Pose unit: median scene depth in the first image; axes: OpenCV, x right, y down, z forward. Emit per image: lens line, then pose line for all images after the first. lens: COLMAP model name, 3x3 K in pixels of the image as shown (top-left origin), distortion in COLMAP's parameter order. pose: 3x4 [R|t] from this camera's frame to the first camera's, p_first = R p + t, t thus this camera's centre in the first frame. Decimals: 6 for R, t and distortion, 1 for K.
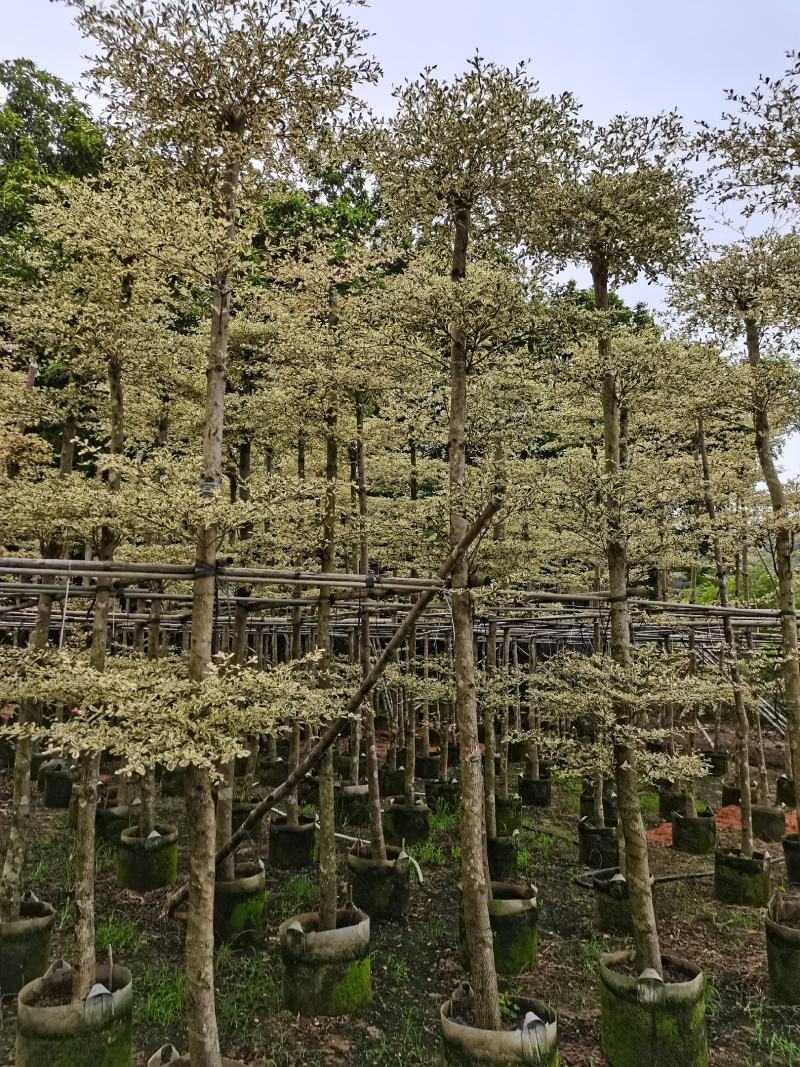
lens RADIAL K [[840.8, 0, 404.0], [0, 840.8, 533.6], [0, 0, 1]] dist [0.031901, -0.020982]
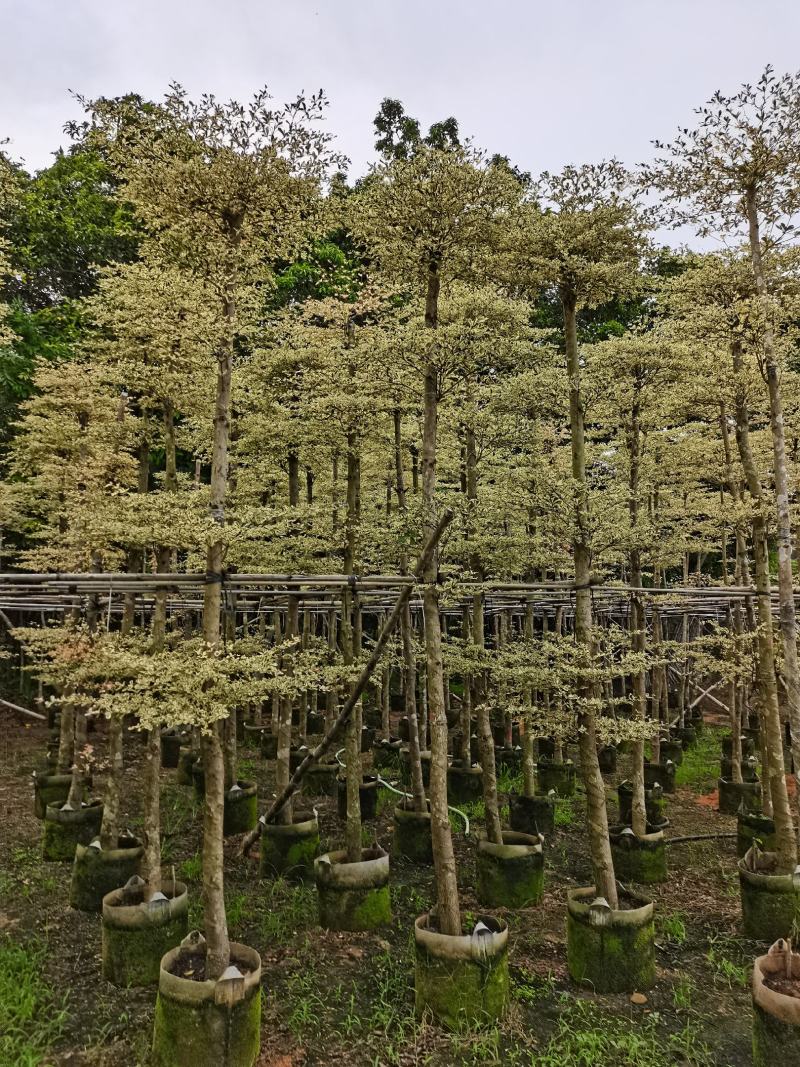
lens RADIAL K [[840.8, 0, 397.8], [0, 840.8, 532.7], [0, 0, 1]] dist [0.031901, -0.020982]
pose [[0.987439, -0.032814, -0.154554, 0.204735], [0.037481, 0.998922, 0.027383, -0.041516], [0.153489, -0.032831, 0.987605, -0.197000]]
